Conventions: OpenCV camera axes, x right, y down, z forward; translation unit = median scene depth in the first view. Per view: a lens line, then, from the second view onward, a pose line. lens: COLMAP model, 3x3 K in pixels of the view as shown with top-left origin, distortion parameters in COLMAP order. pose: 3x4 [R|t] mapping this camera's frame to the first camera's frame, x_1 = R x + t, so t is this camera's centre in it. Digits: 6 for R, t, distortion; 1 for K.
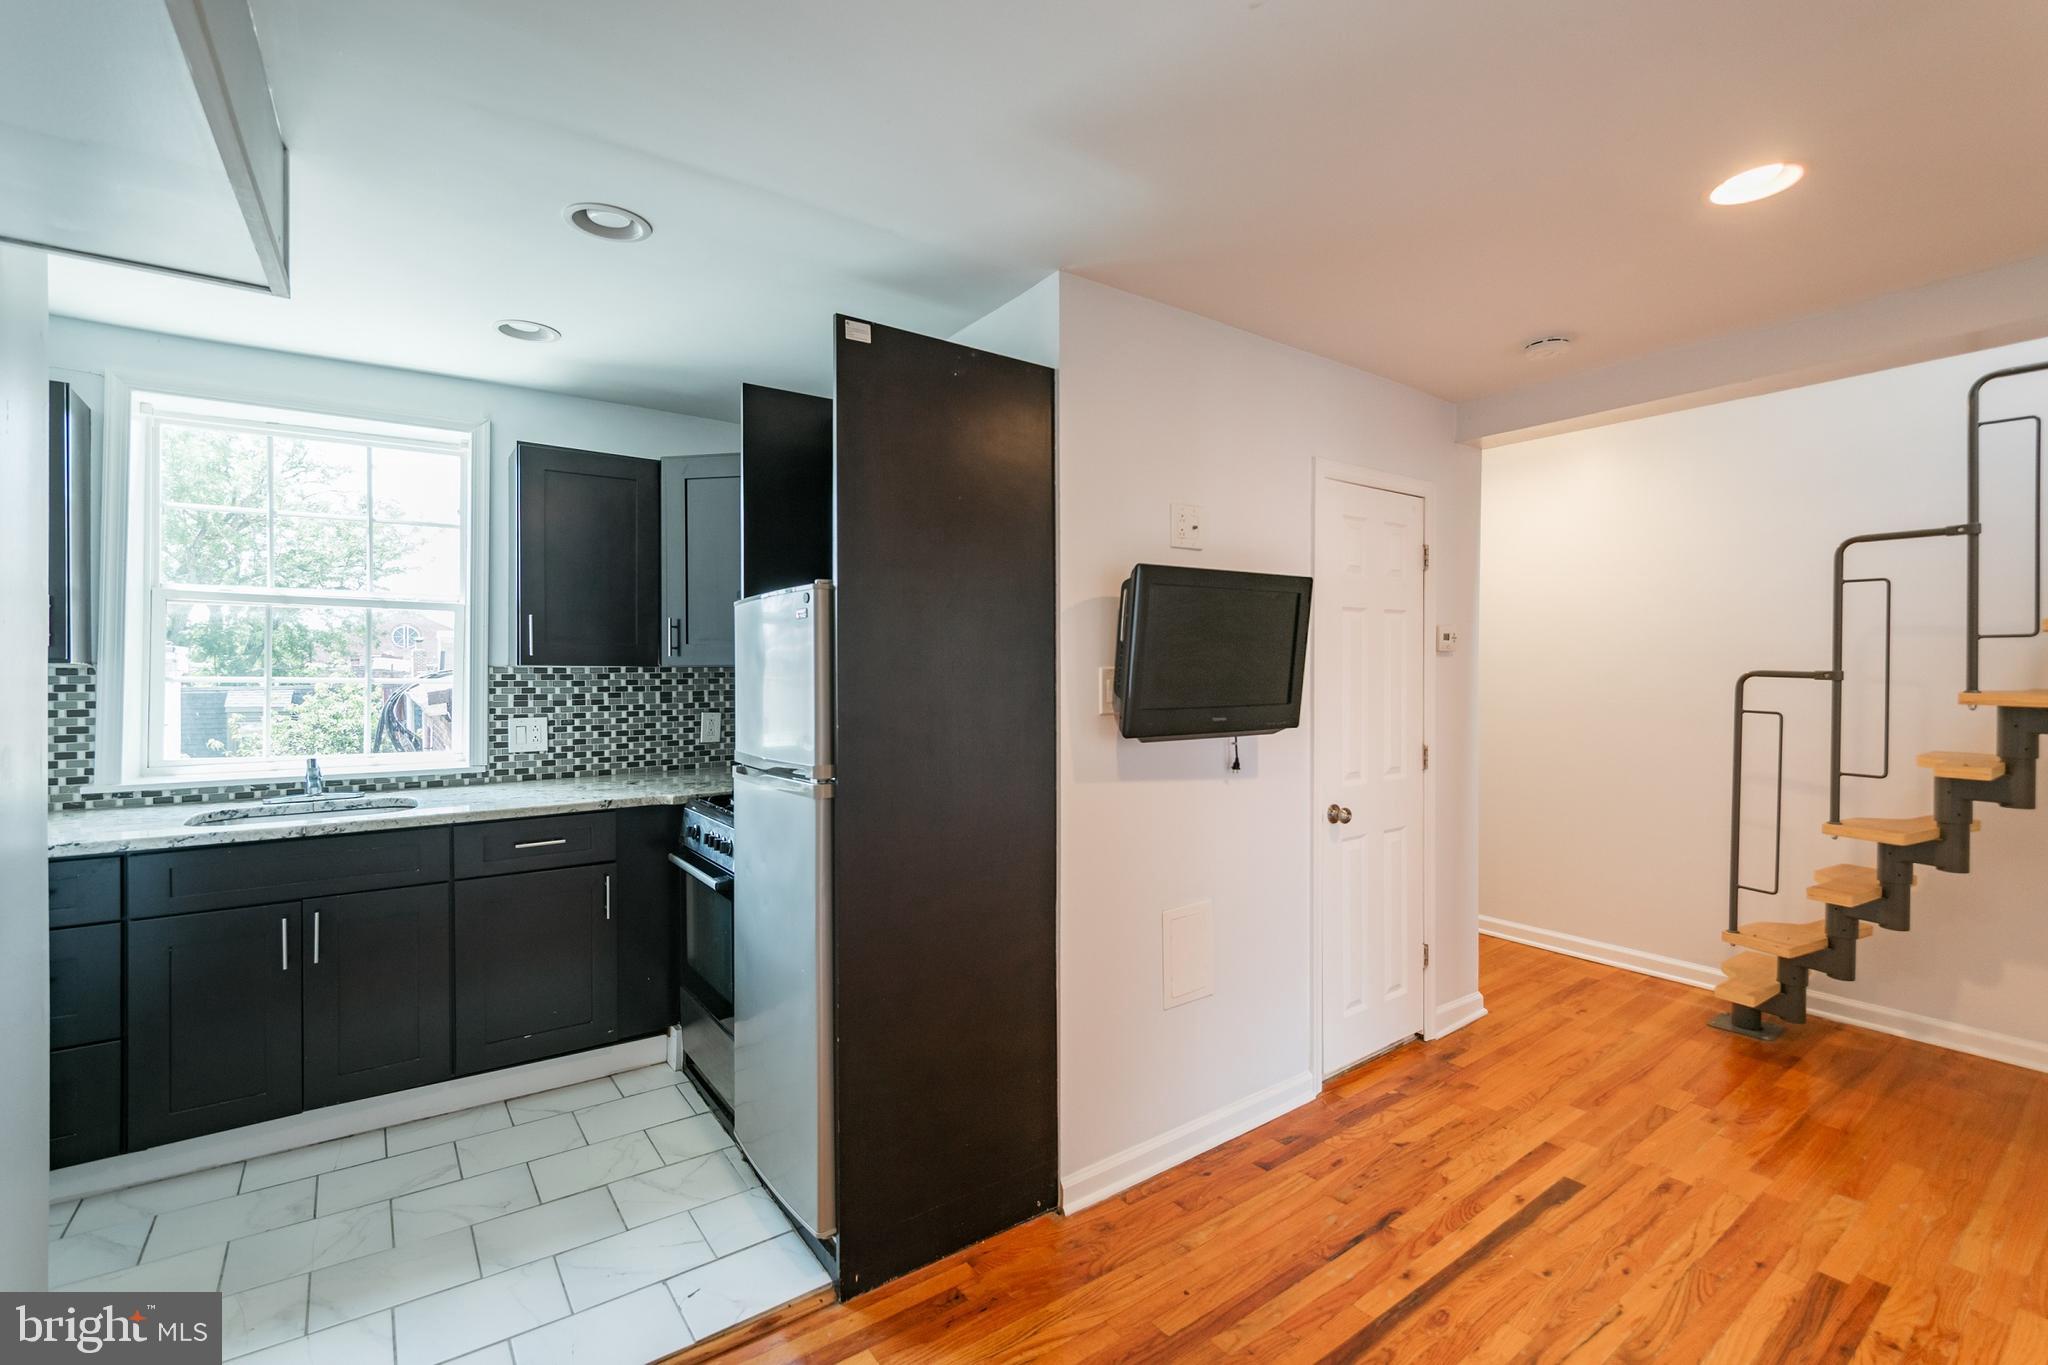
lens RADIAL K [[918.6, 0, 995.9], [0, 918.6, 651.1], [0, 0, 1]] dist [-0.003992, 0.000626]
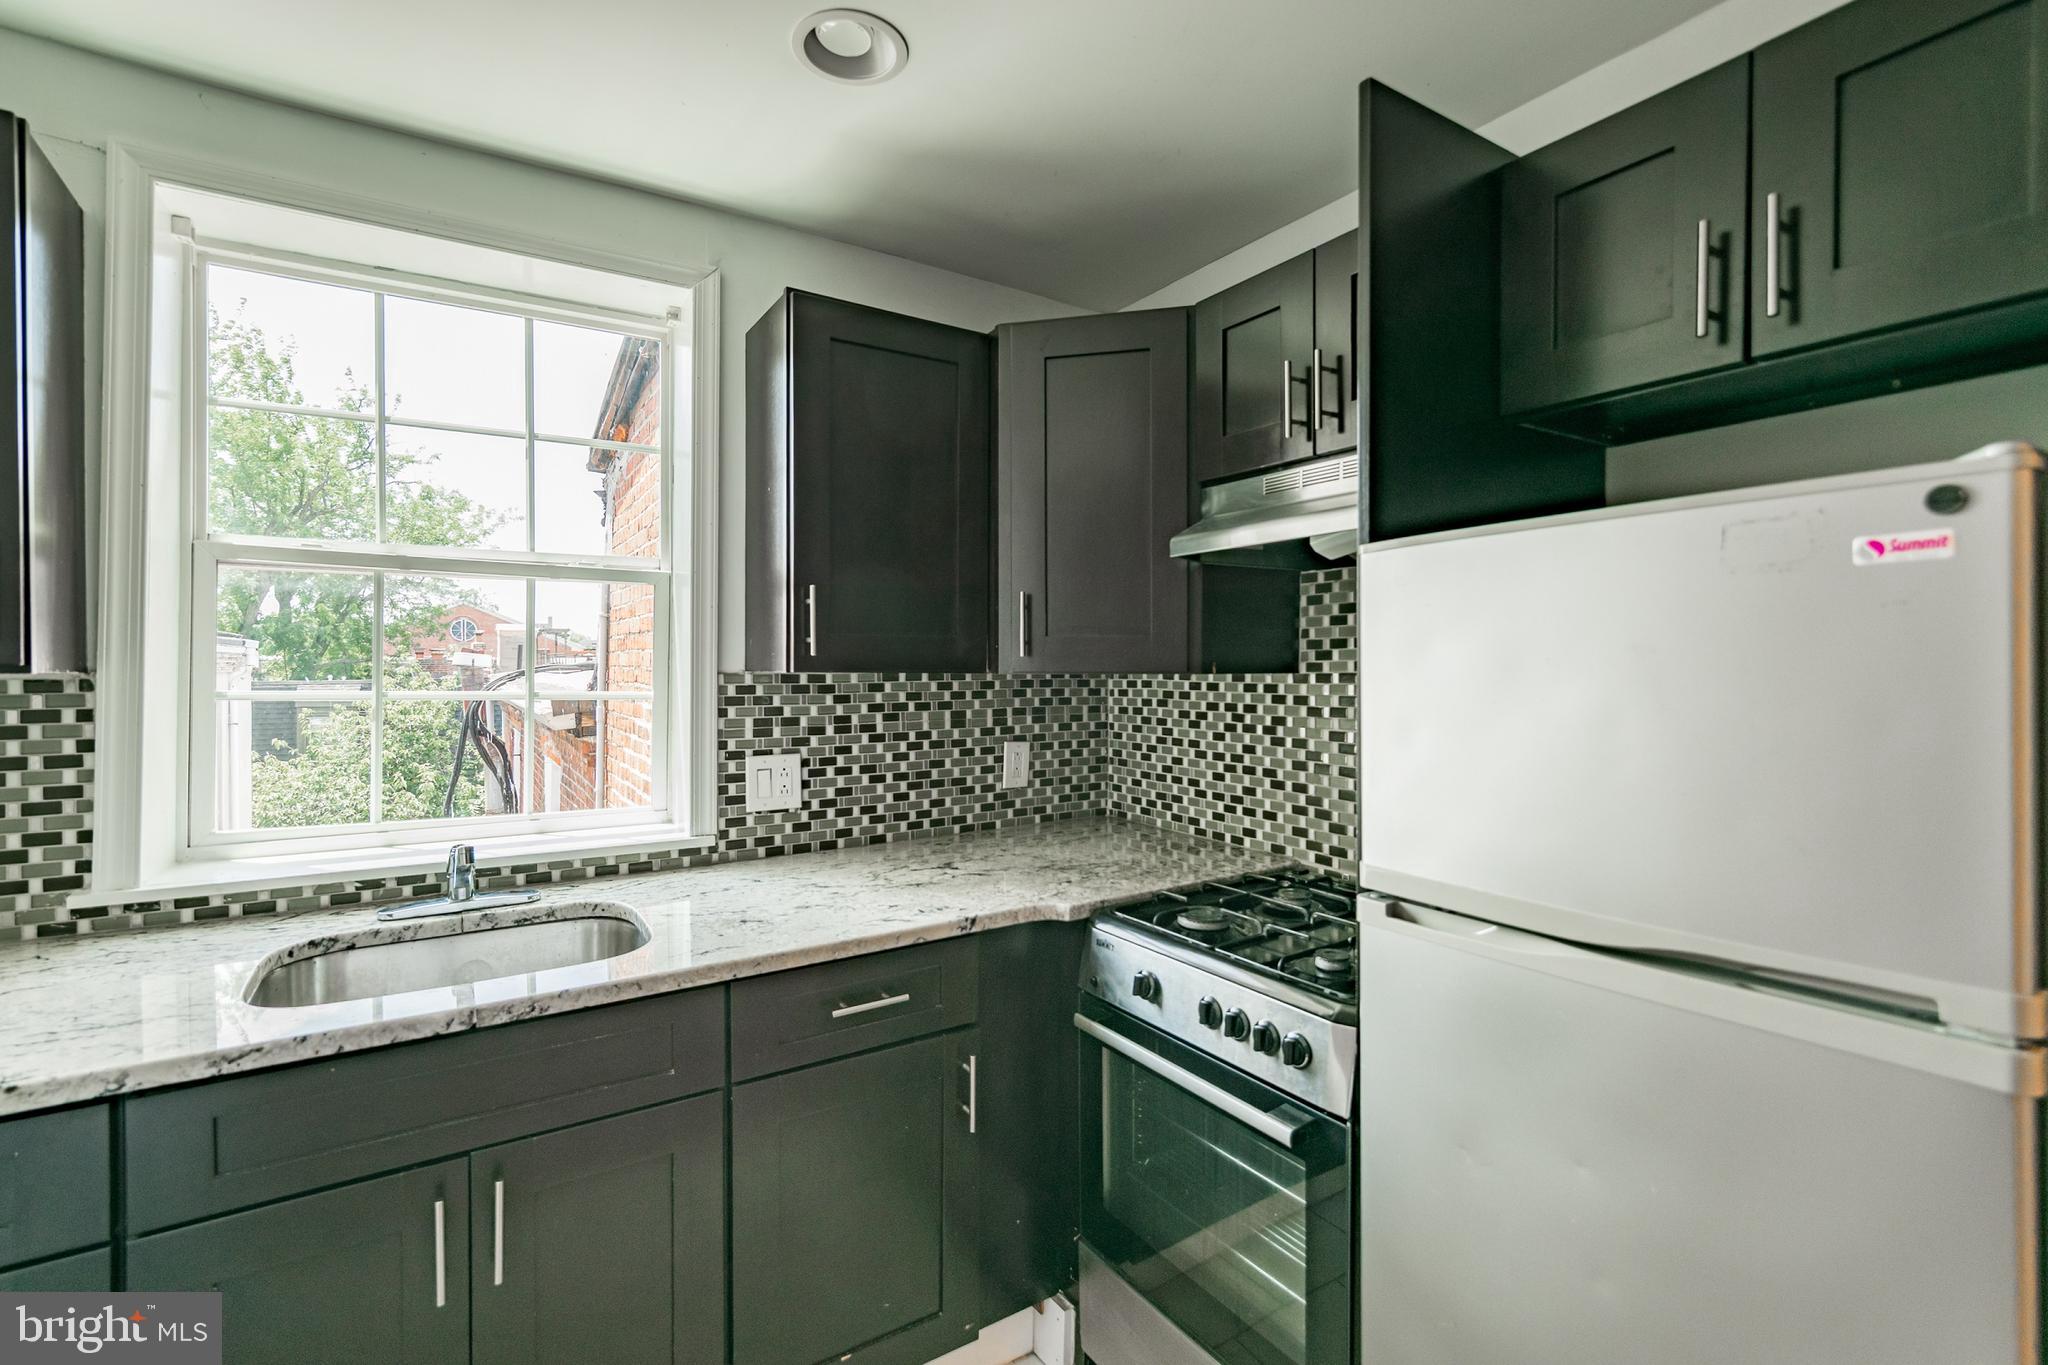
lens RADIAL K [[918.6, 0, 962.2], [0, 918.6, 649.1], [0, 0, 1]] dist [-0.003992, 0.000626]
pose [[0.997641, 0.000464, -0.068642, -0.367149], [-0.000093, 0.999985, 0.005412, -0.002694], [0.068644, -0.005393, 0.997627, 0.421465]]
